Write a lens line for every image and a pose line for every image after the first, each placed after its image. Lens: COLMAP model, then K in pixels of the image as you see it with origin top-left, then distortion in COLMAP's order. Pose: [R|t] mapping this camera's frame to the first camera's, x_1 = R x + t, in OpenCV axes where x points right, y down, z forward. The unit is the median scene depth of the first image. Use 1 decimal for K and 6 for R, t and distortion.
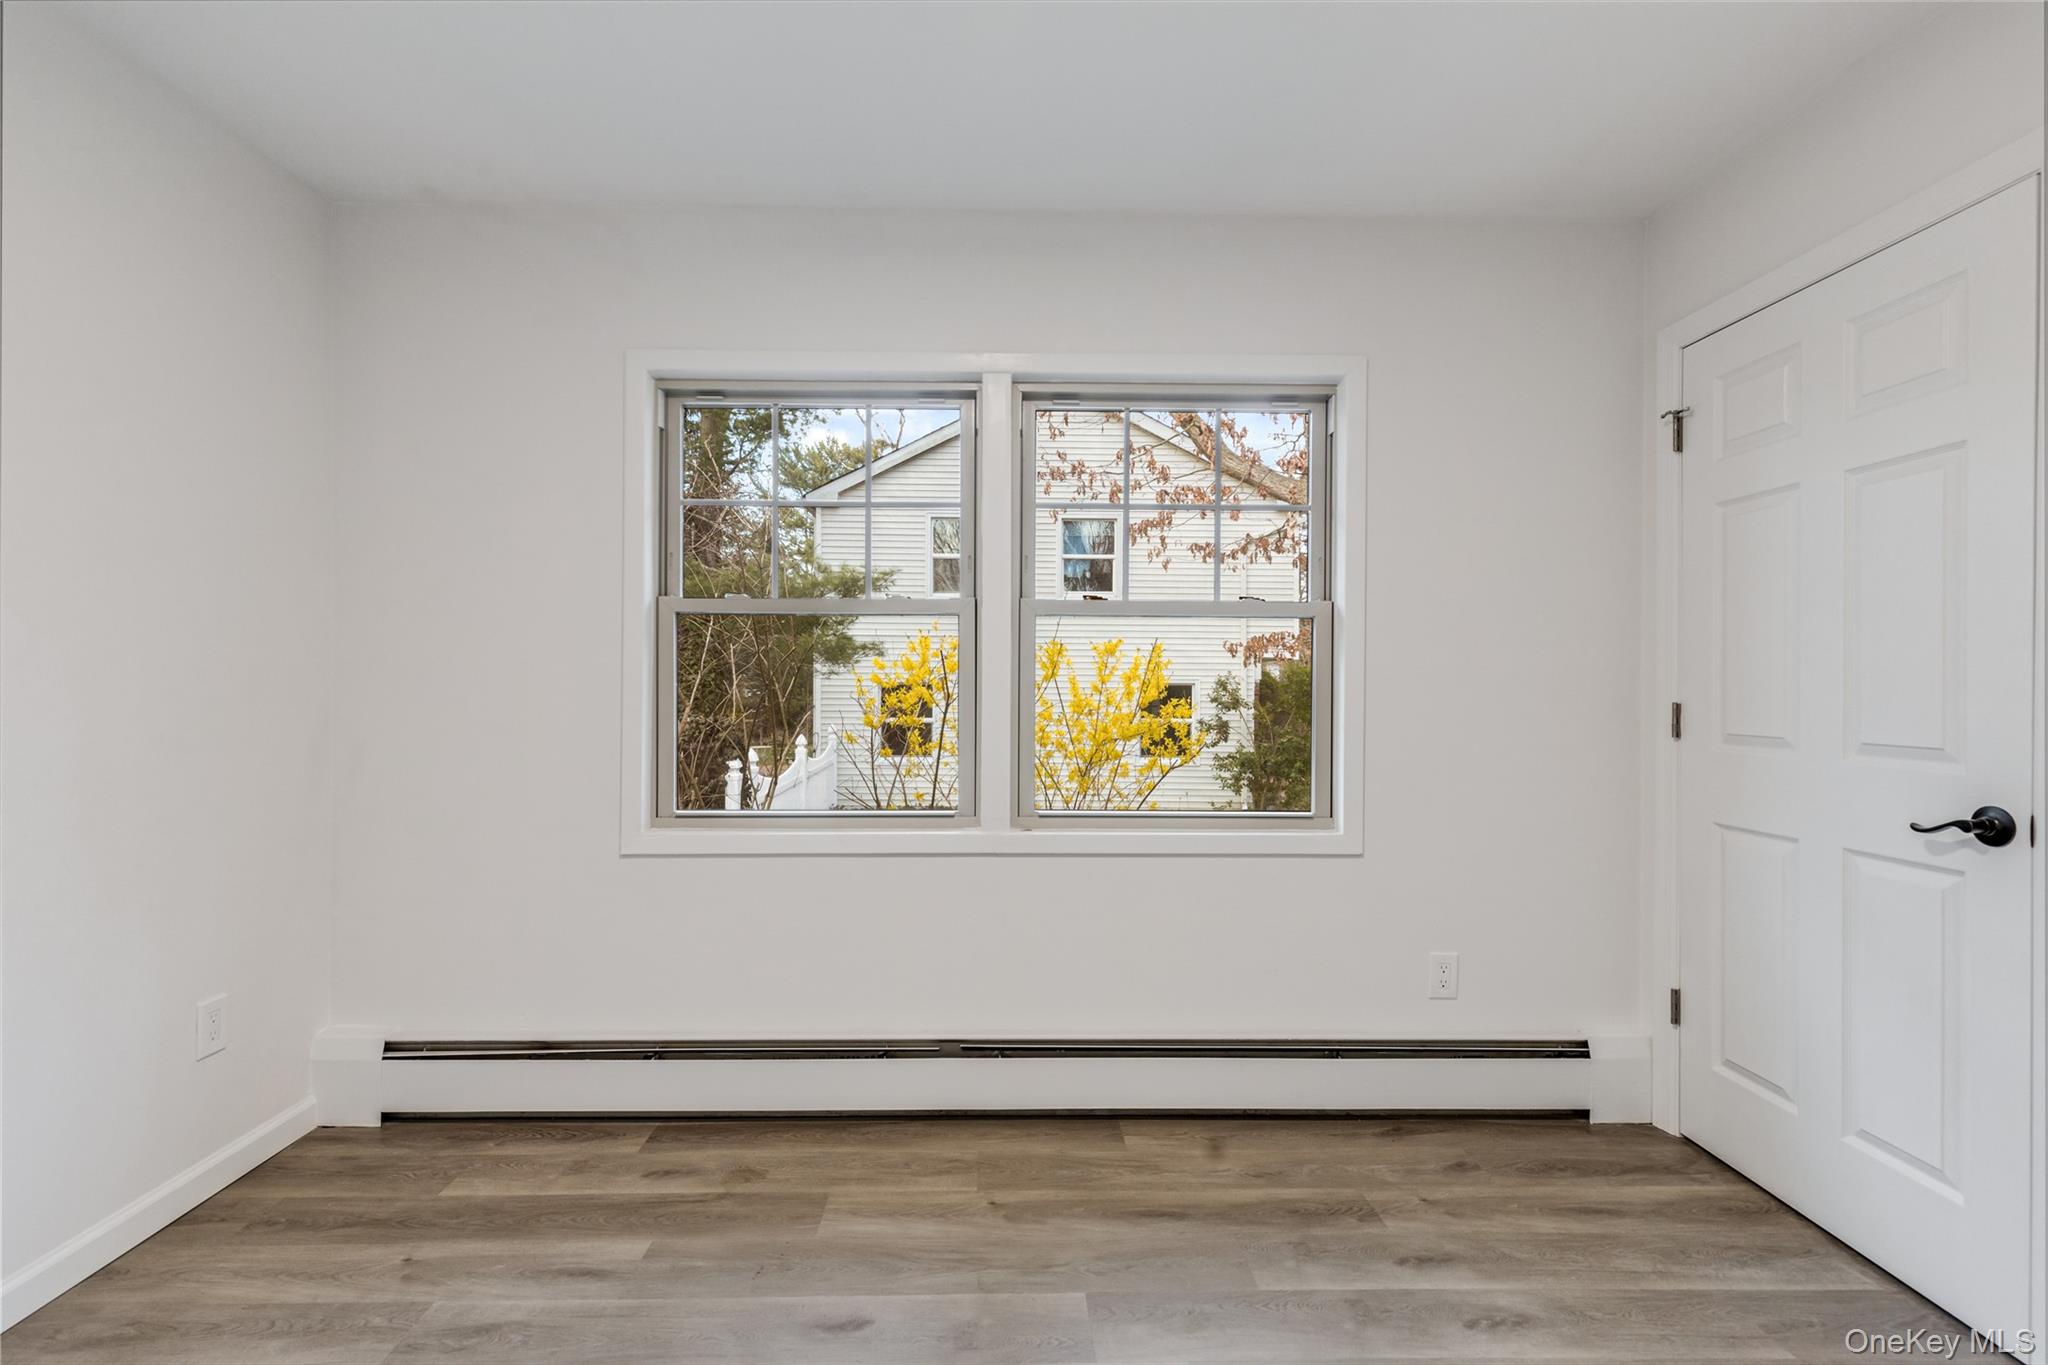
lens RADIAL K [[945.0, 0, 1025.5], [0, 945.0, 687.1], [0, 0, 1]] dist [0.009953, -0.001615]
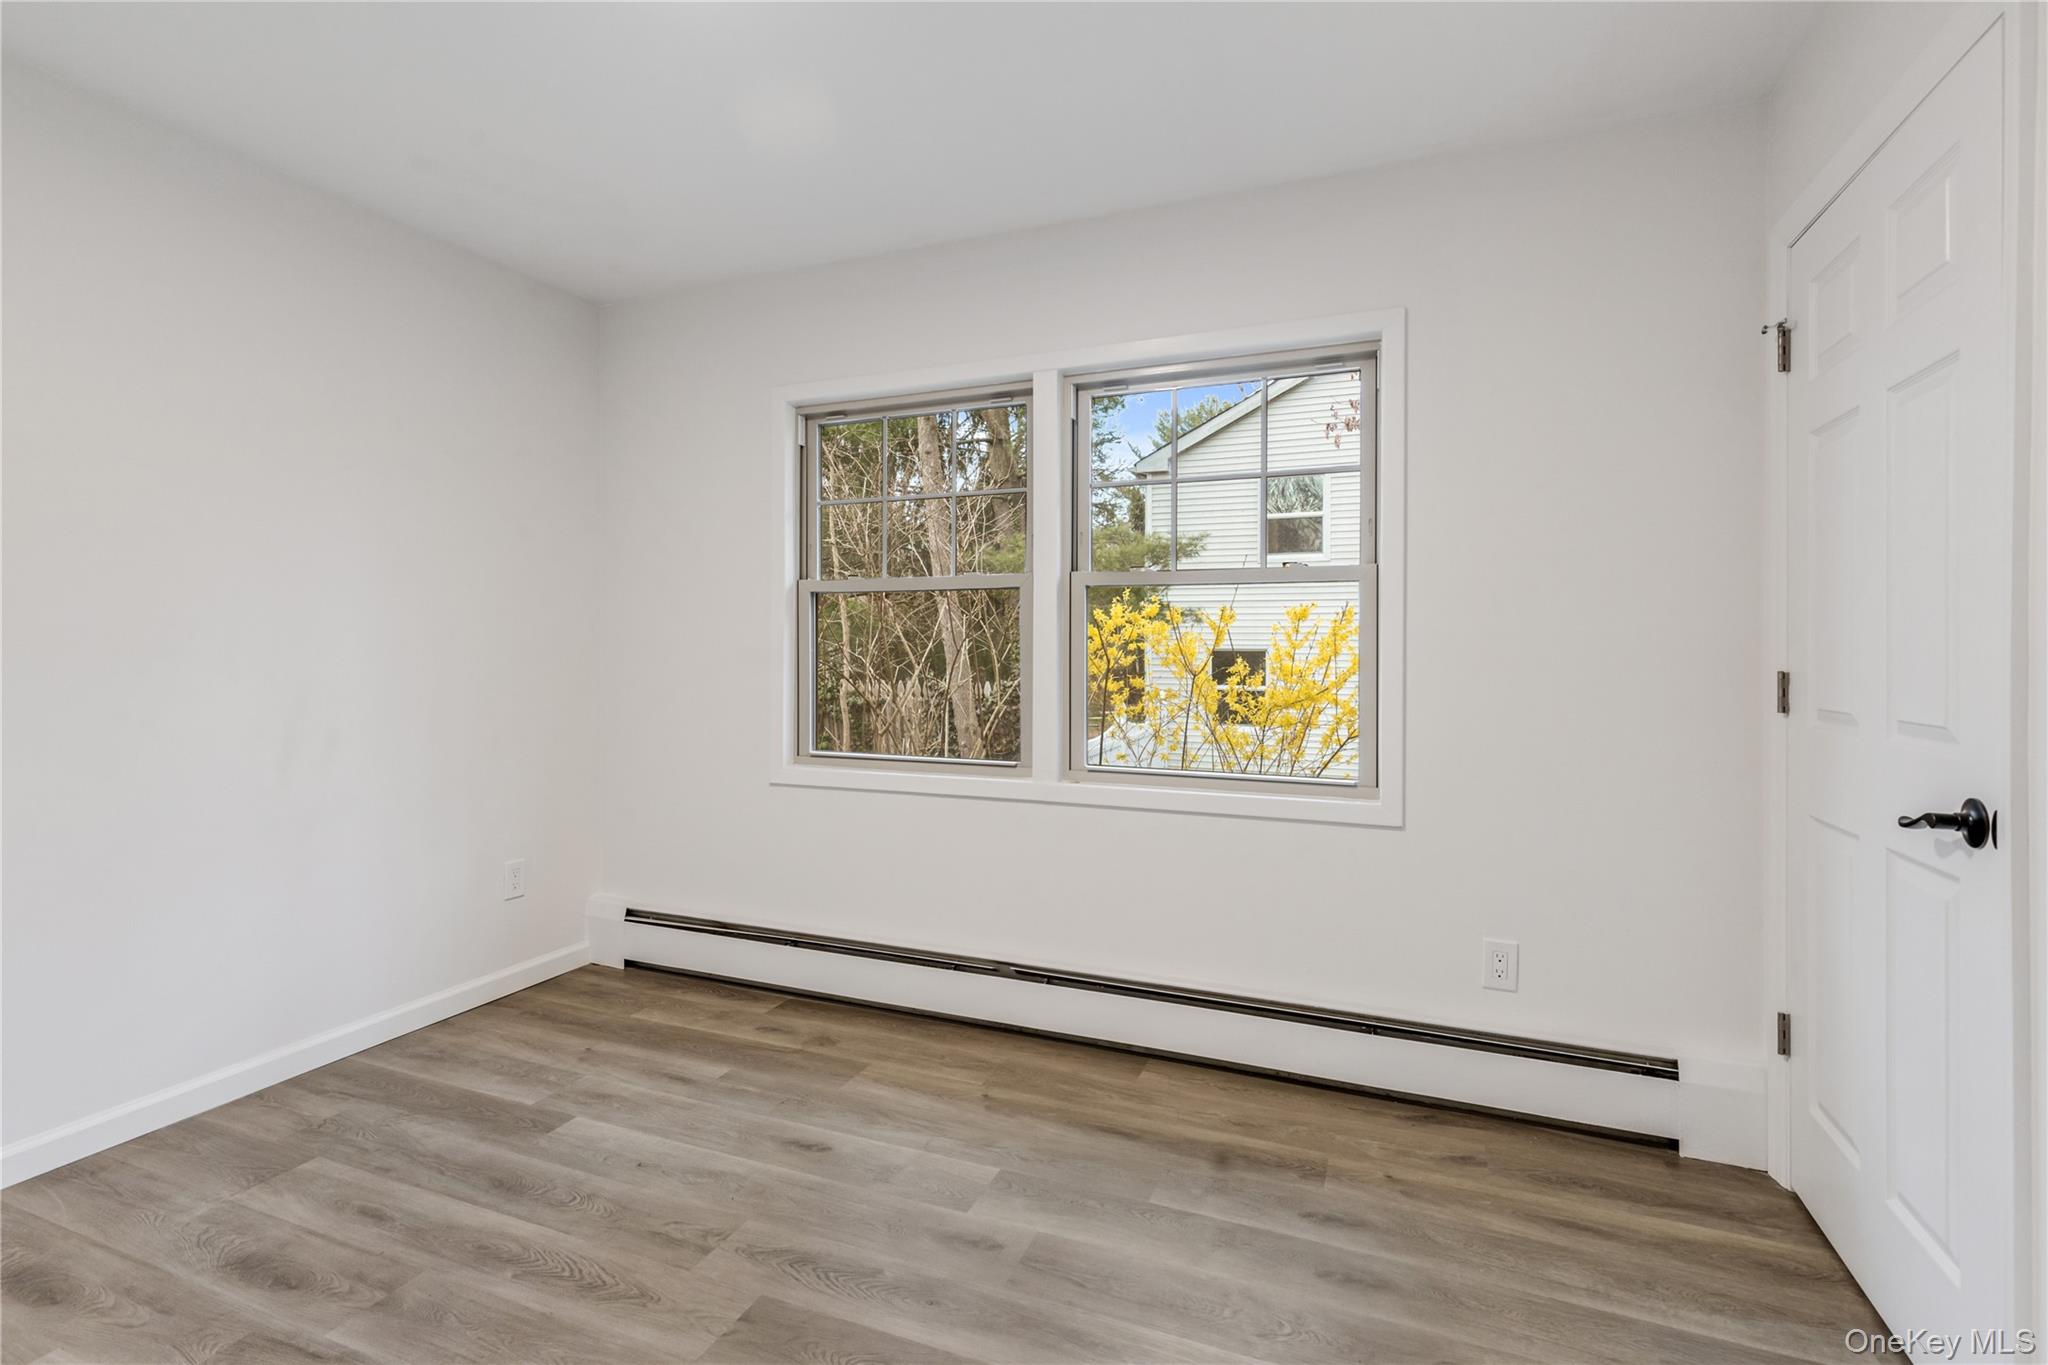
lens RADIAL K [[945.0, 0, 957.9], [0, 945.0, 653.1], [0, 0, 1]] dist [0.009953, -0.001615]
pose [[0.912010, 0.001246, -0.410167, 0.375729], [-0.001291, 0.999999, 0.000168, 0.001322], [0.410167, 0.000377, 0.912010, -0.067263]]
